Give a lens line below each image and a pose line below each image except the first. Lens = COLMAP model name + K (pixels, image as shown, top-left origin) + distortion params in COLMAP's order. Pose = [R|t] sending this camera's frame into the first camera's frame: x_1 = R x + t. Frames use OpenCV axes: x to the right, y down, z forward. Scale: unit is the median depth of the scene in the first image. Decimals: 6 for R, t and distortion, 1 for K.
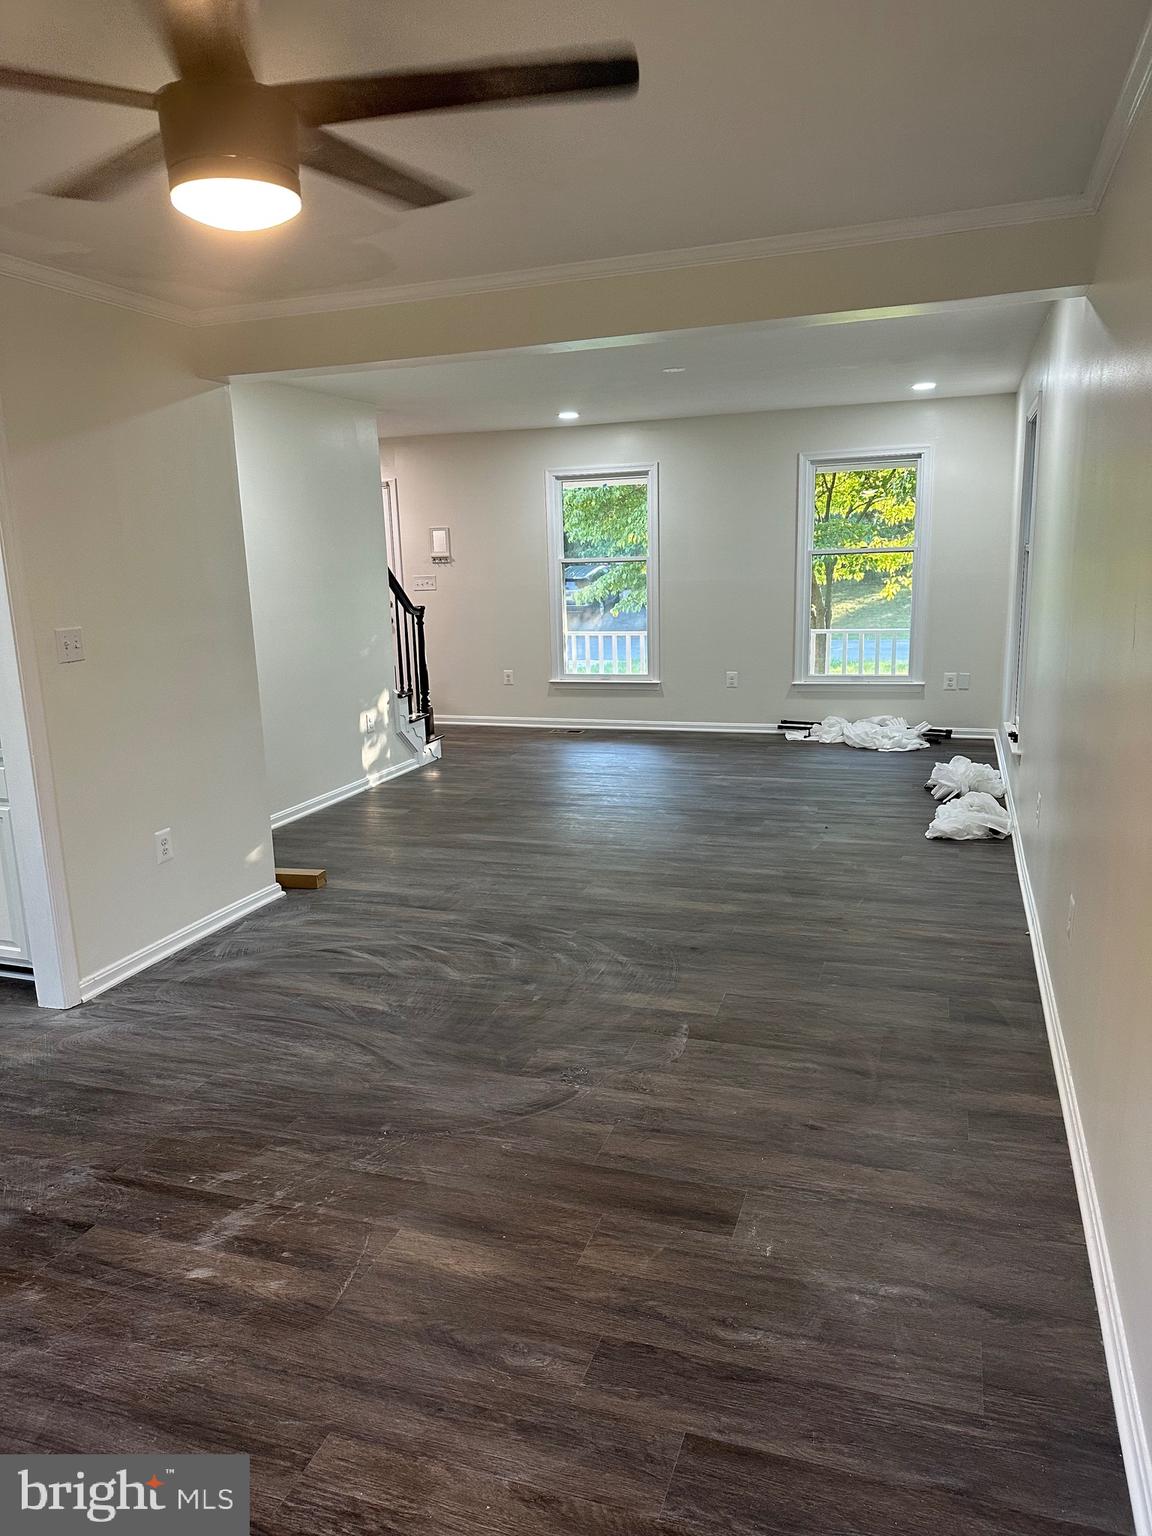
lens RADIAL K [[1077.0, 0, 577.5], [0, 1077.0, 769.2], [0, 0, 1]] dist [0.040094, -0.012159]
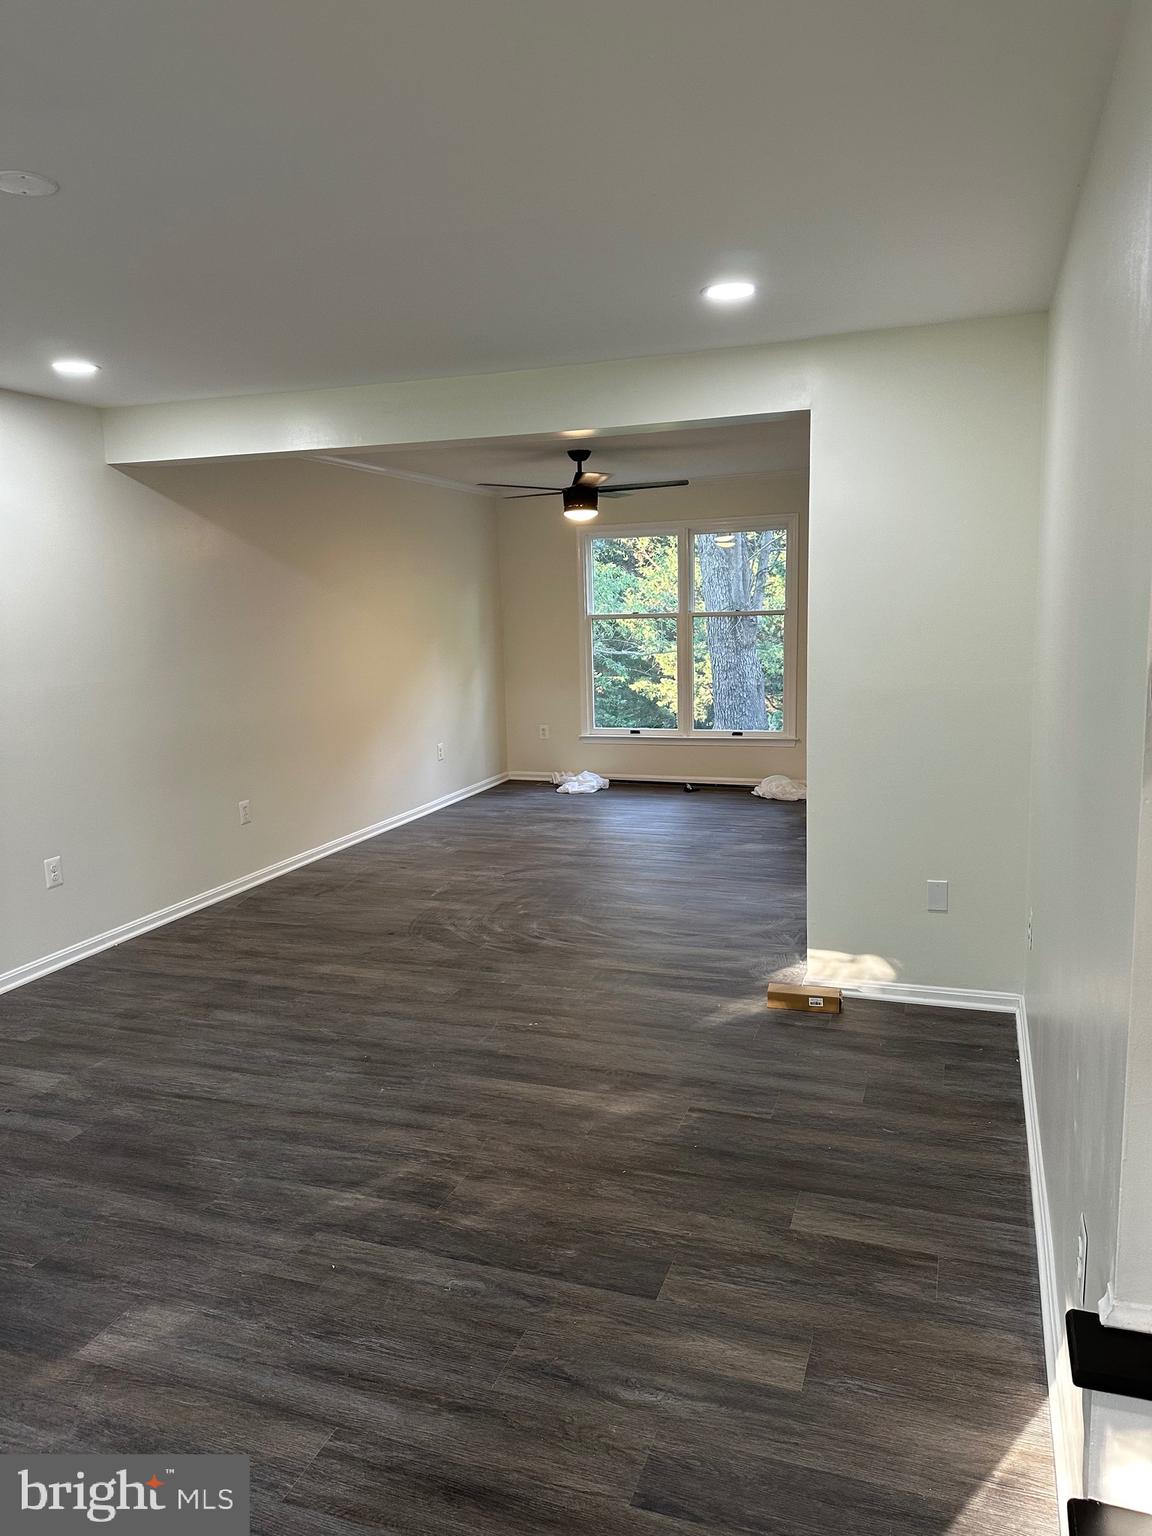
lens RADIAL K [[1077.0, 0, 577.0], [0, 1077.0, 767.9], [0, 0, 1]] dist [0.040094, -0.012159]
pose [[-0.998418, 0.050792, 0.024127, -0.138151], [0.056030, 0.934853, 0.350585, -0.412279], [-0.004748, 0.351383, -0.936220, 1.970508]]
